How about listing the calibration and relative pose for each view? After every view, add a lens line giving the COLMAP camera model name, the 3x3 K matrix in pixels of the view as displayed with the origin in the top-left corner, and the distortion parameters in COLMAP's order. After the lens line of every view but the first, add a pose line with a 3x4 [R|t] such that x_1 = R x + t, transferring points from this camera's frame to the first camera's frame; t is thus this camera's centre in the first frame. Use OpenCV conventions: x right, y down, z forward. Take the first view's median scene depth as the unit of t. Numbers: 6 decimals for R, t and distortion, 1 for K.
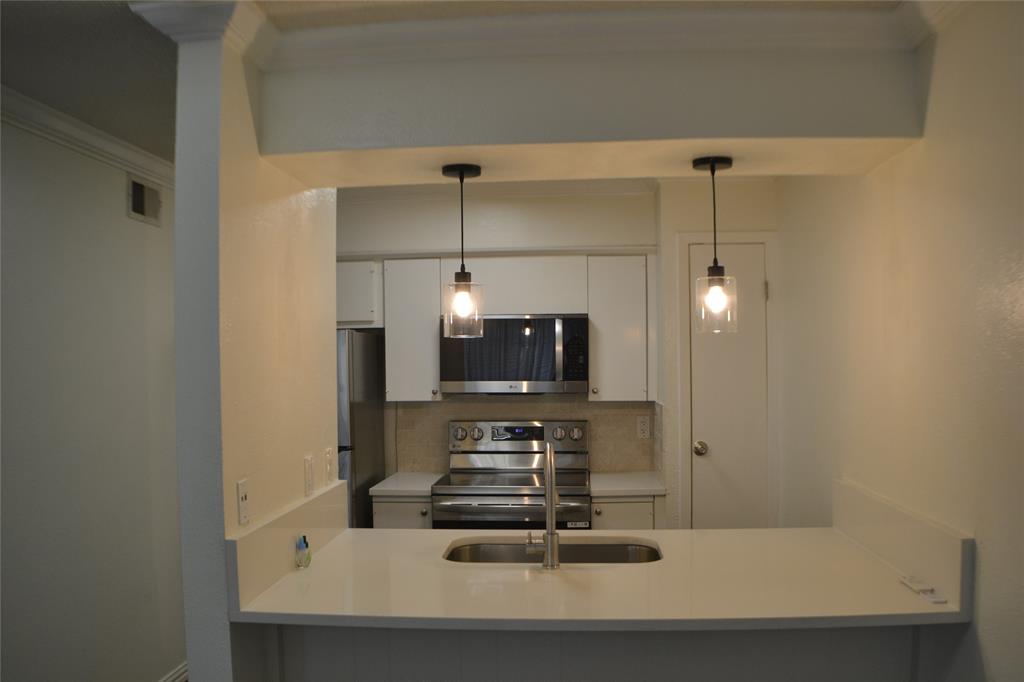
lens RADIAL K [[852.0, 0, 506.2], [0, 852.0, 356.4], [0, 0, 1]] dist [-0.167994, 0.019395]
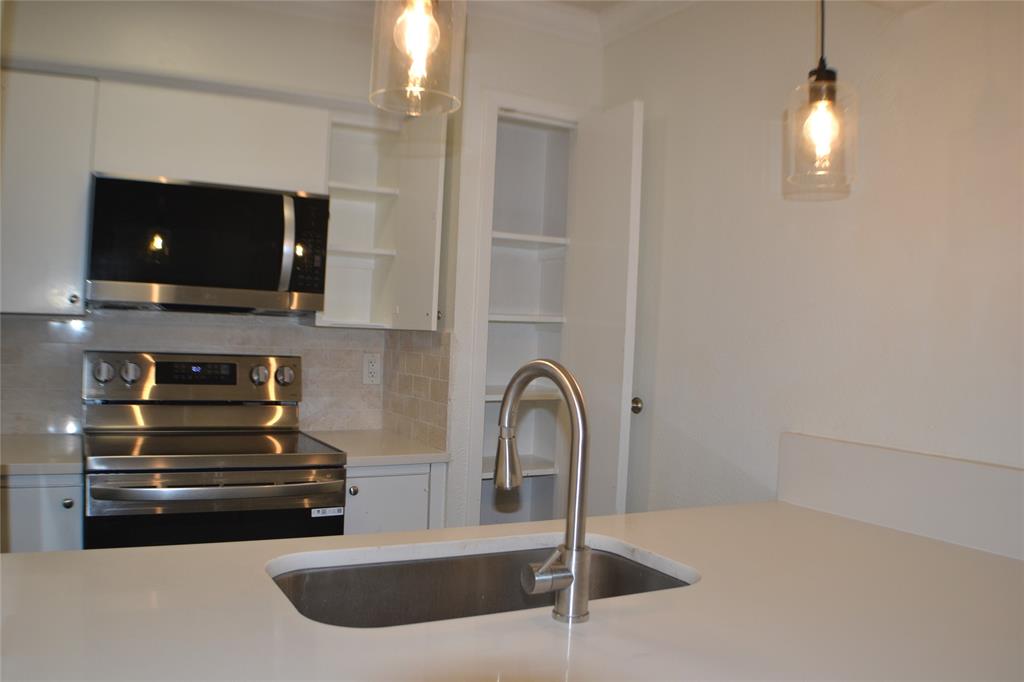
lens RADIAL K [[852.0, 0, 506.2], [0, 852.0, 356.4], [0, 0, 1]] dist [-0.167994, 0.019395]
pose [[0.835494, 0.030422, 0.548657, -0.145739], [-0.051258, 0.998428, 0.022694, 0.054953], [-0.547104, -0.047083, 0.835740, 0.368084]]
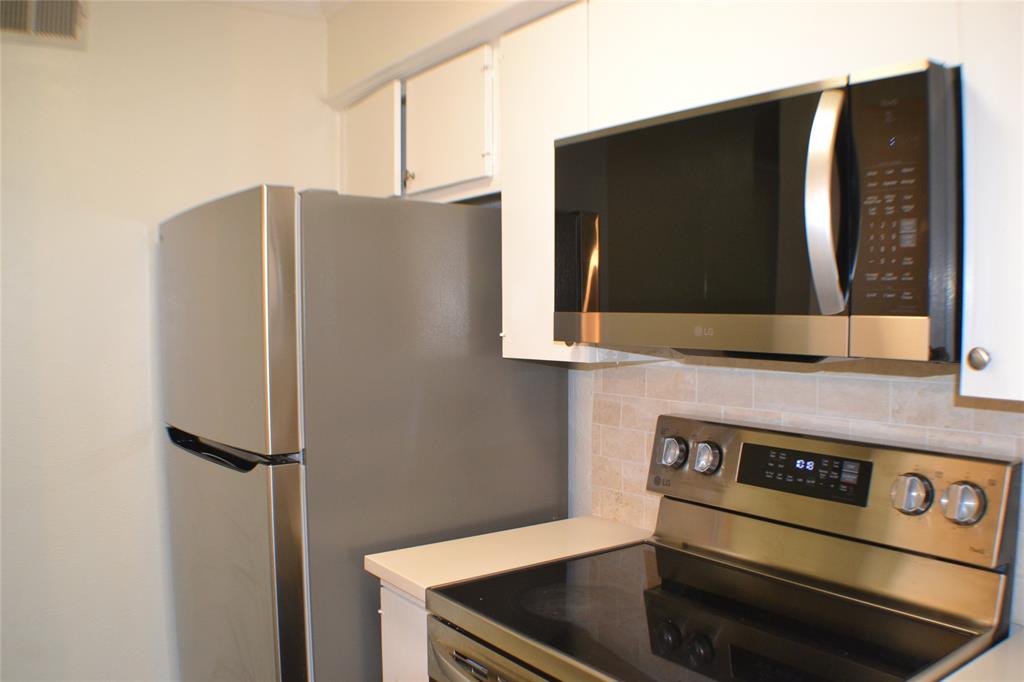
lens RADIAL K [[852.0, 0, 506.2], [0, 852.0, 356.4], [0, 0, 1]] dist [-0.167994, 0.019395]
pose [[0.660036, 0.051369, -0.749476, 0.195724], [-0.009313, 0.998142, 0.060211, 0.027138], [0.751176, -0.032762, 0.659288, 0.743512]]
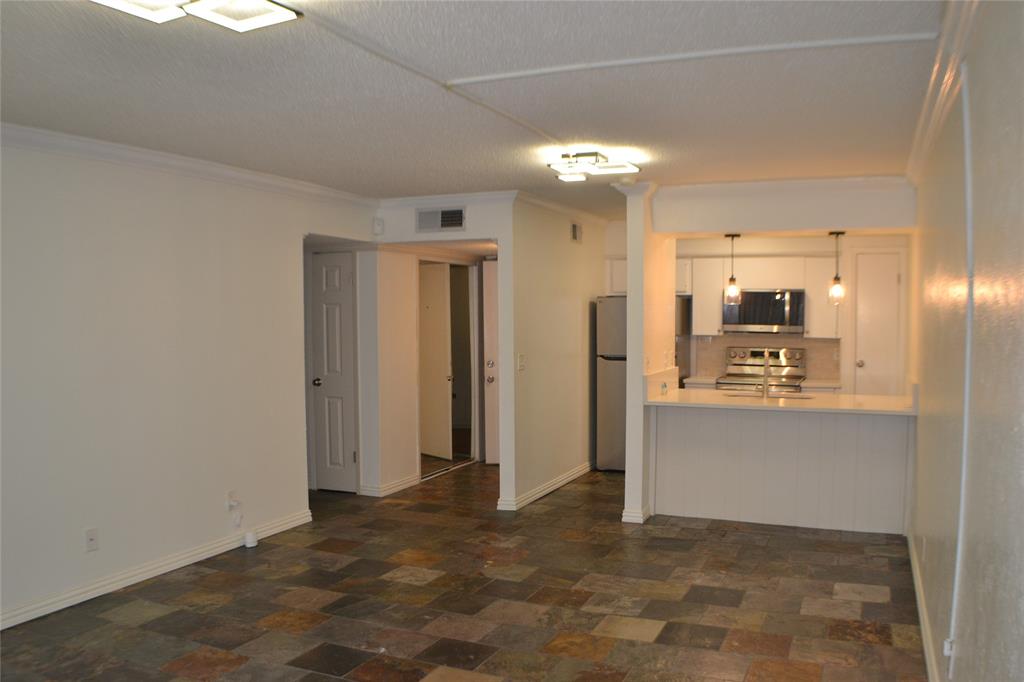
lens RADIAL K [[852.0, 0, 506.2], [0, 852.0, 356.4], [0, 0, 1]] dist [-0.167994, 0.019395]
pose [[0.946092, 0.032151, -0.322299, 0.072247], [-0.013782, 0.998156, 0.059115, -0.003637], [0.323605, -0.051486, 0.944790, -0.909604]]
